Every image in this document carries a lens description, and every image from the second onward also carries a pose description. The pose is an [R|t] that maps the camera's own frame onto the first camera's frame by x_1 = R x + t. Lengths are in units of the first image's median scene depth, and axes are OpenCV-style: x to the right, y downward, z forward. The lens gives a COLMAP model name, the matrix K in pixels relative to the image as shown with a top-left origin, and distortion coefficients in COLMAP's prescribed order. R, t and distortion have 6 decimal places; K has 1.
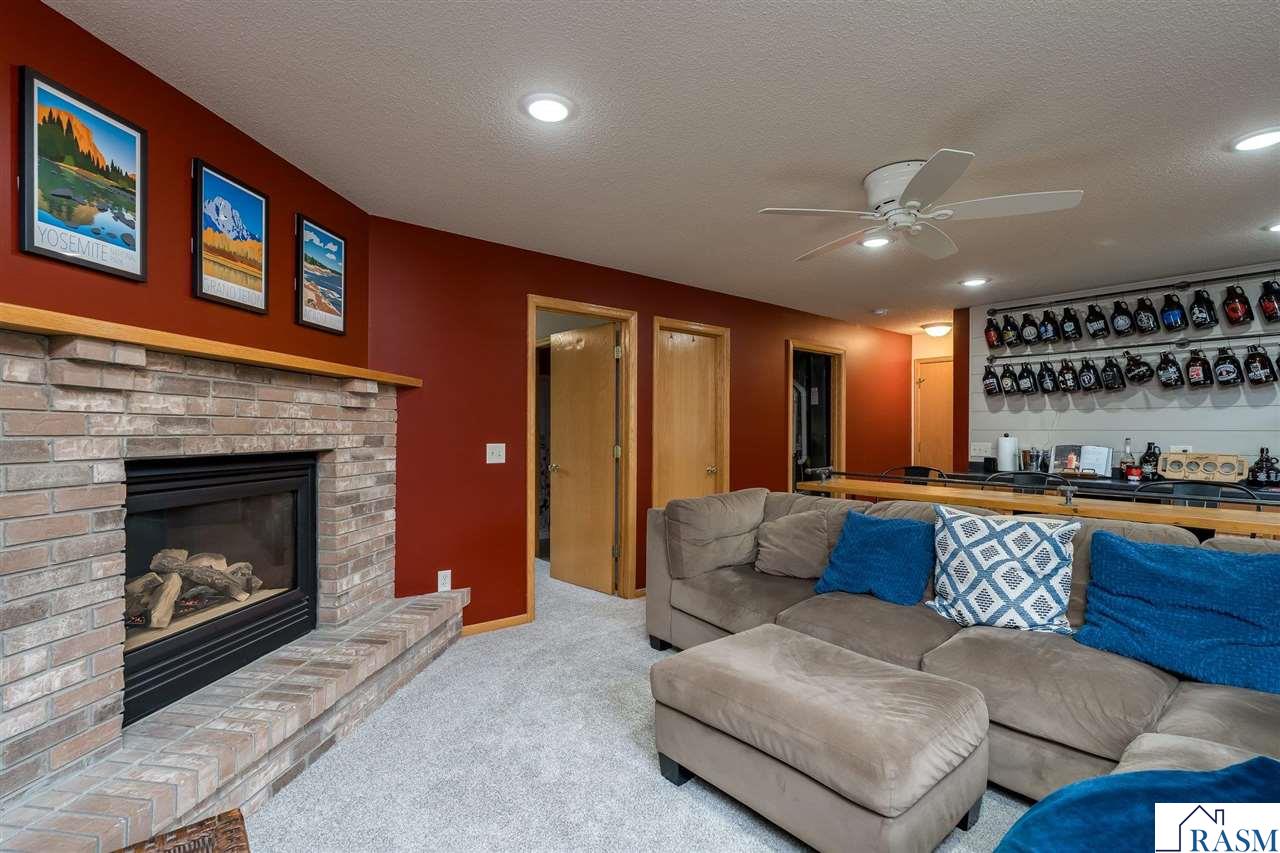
lens RADIAL K [[571.2, 0, 638.8], [0, 571.2, 433.9], [0, 0, 1]] dist [0.001610, 0.001024]
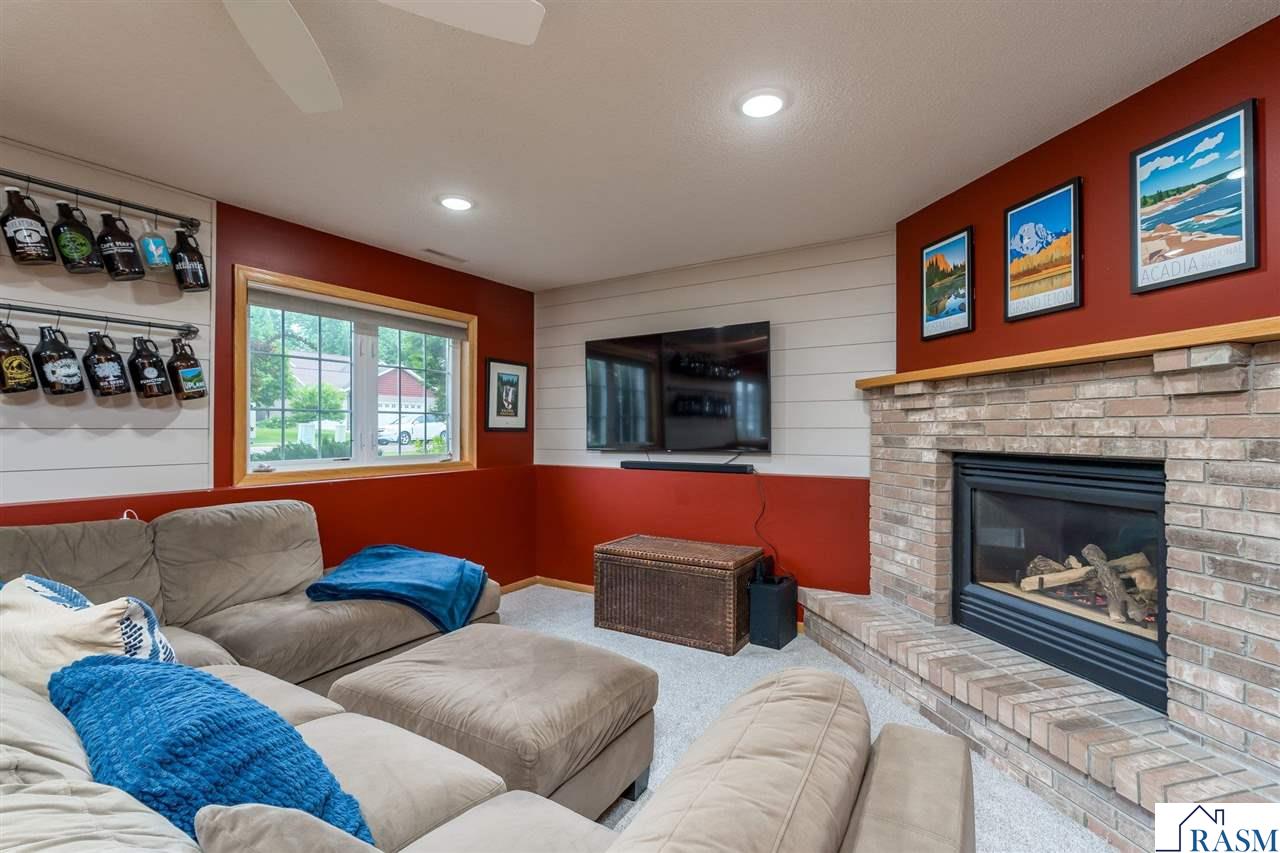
lens RADIAL K [[571.2, 0, 631.9], [0, 571.2, 427.3], [0, 0, 1]] dist [0.001610, 0.001024]
pose [[-0.947550, -0.006153, -0.319548, 0.356345], [-0.004745, 0.999975, -0.005185, -0.005531], [0.319572, -0.003397, -0.947556, 1.813720]]
